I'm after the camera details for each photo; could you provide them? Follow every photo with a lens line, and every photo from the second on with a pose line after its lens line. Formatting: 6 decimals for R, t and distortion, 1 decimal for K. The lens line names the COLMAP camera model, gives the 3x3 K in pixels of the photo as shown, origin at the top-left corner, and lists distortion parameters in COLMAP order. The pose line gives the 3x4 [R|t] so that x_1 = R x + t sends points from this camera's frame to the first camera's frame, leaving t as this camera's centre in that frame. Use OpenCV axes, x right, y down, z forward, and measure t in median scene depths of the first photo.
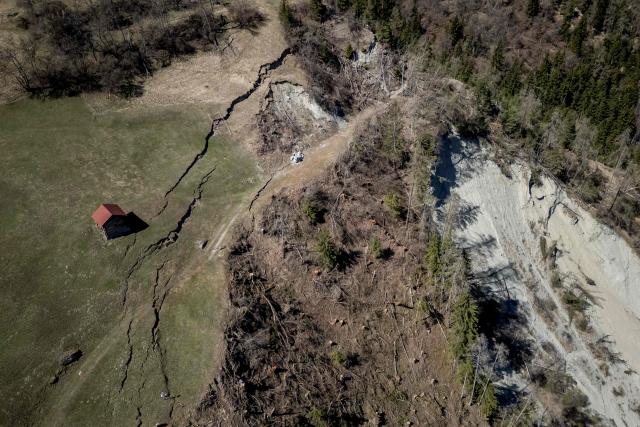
lens RADIAL K [[503.1, 0, 320.0], [0, 503.1, 213.5], [0, 0, 1]] dist [0.004834, -0.004454]
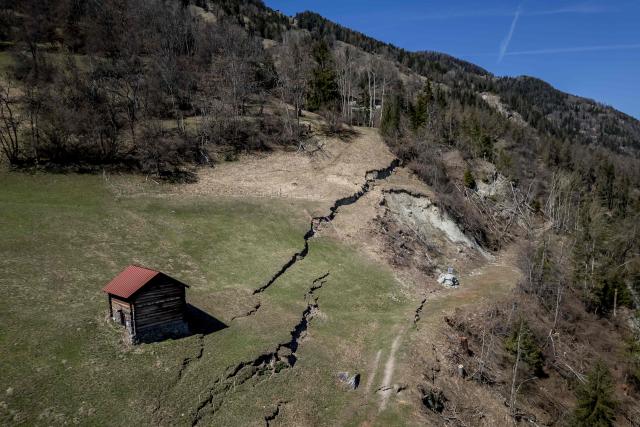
lens RADIAL K [[505.5, 0, 319.9], [0, 505.5, 229.3], [0, 0, 1]] dist [0.106586, -0.120505]
pose [[0.998817, 0.014732, 0.046343, -0.231263], [0.010023, 0.870174, -0.492643, 0.132650], [-0.047584, 0.492525, 0.868997, 0.469445]]
